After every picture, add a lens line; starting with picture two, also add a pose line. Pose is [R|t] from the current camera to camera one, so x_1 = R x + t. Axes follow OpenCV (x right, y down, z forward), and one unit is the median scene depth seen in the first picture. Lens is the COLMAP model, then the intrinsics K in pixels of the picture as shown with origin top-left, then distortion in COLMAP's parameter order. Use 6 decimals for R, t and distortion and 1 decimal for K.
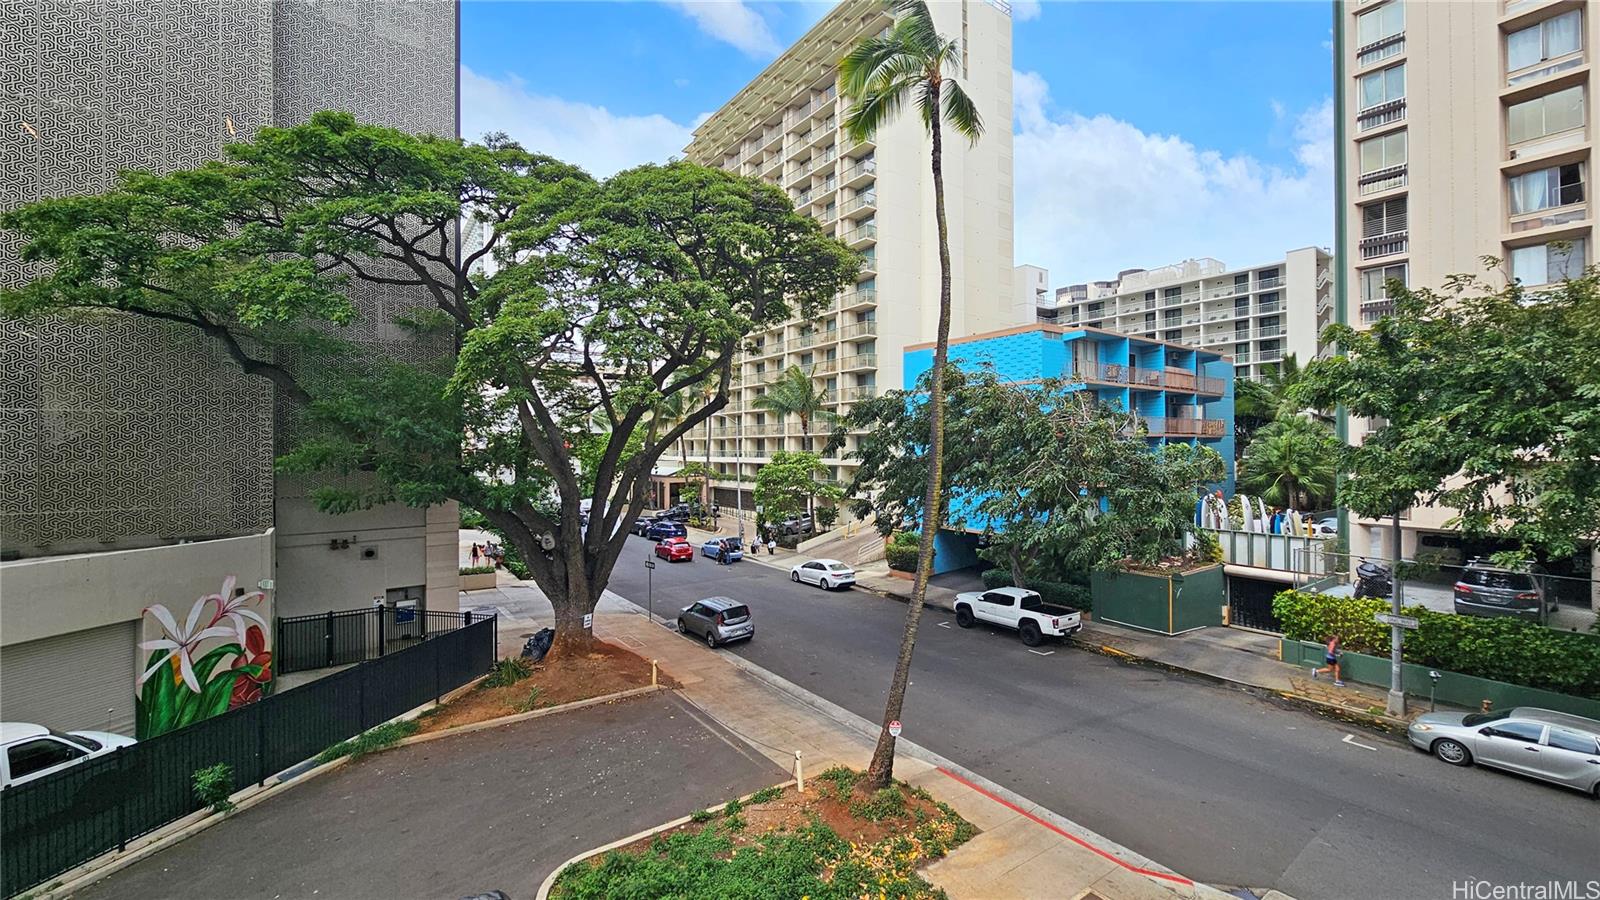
lens RADIAL K [[641.2, 0, 818.2], [0, 641.2, 436.4], [0, 0, 1]] dist [-0.001555, 0.000121]
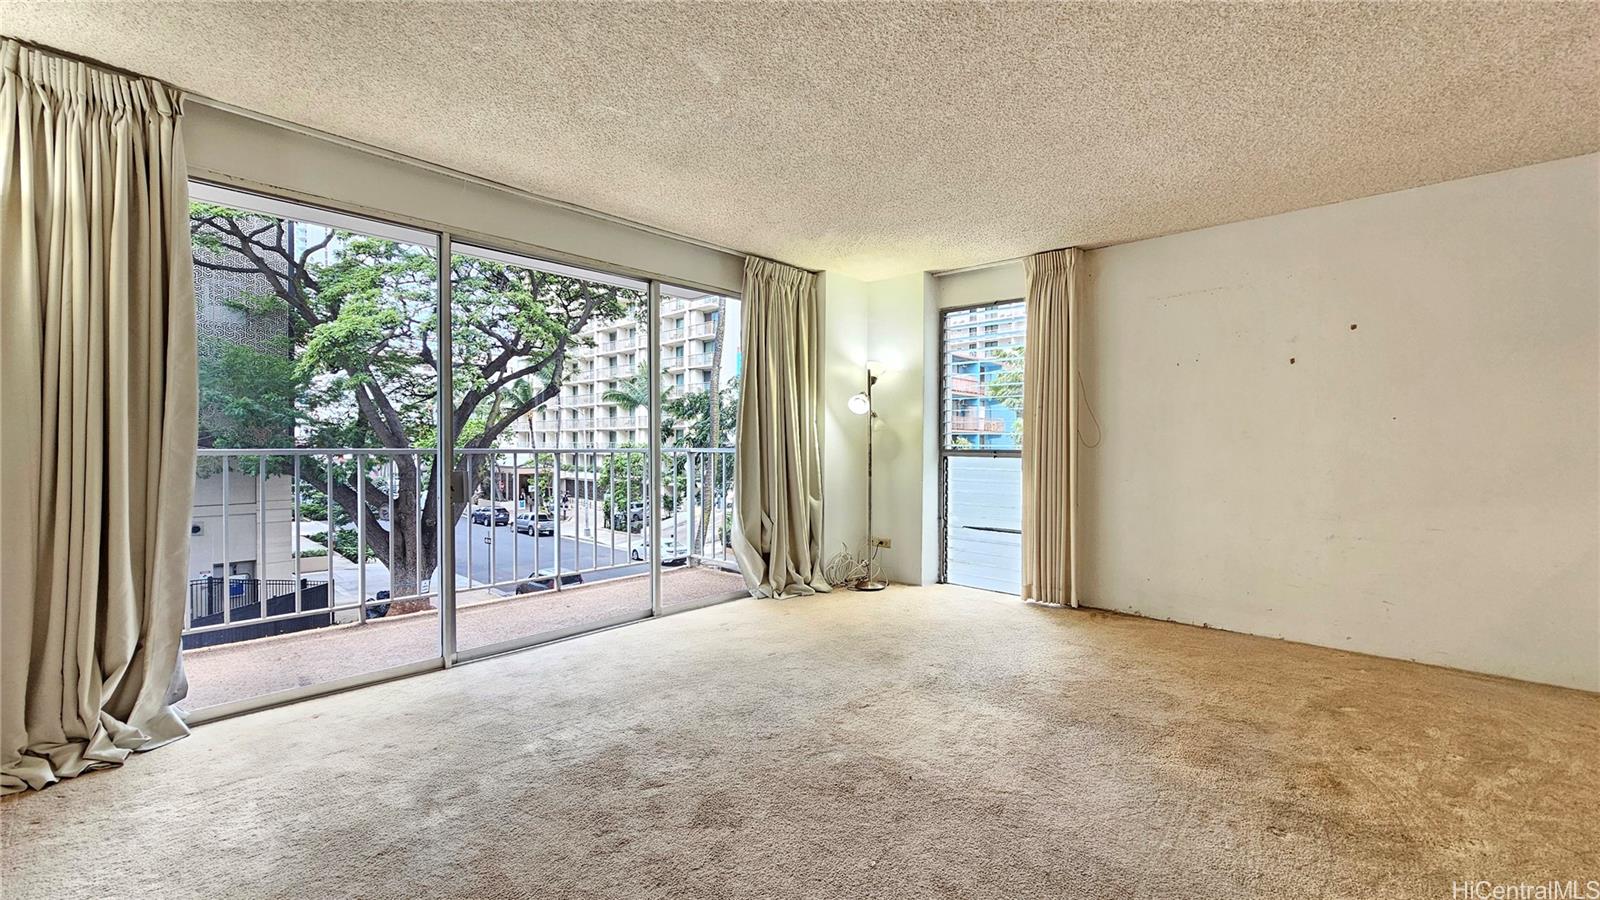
lens RADIAL K [[661.8, 0, 814.2], [0, 661.8, 455.7], [0, 0, 1]] dist [-0.000797, -0.000082]
pose [[0.984006, 0.011530, 0.177762, 0.082591], [-0.016634, 0.999490, 0.027251, 0.019036], [-0.177357, -0.029772, 0.983696, -0.205310]]
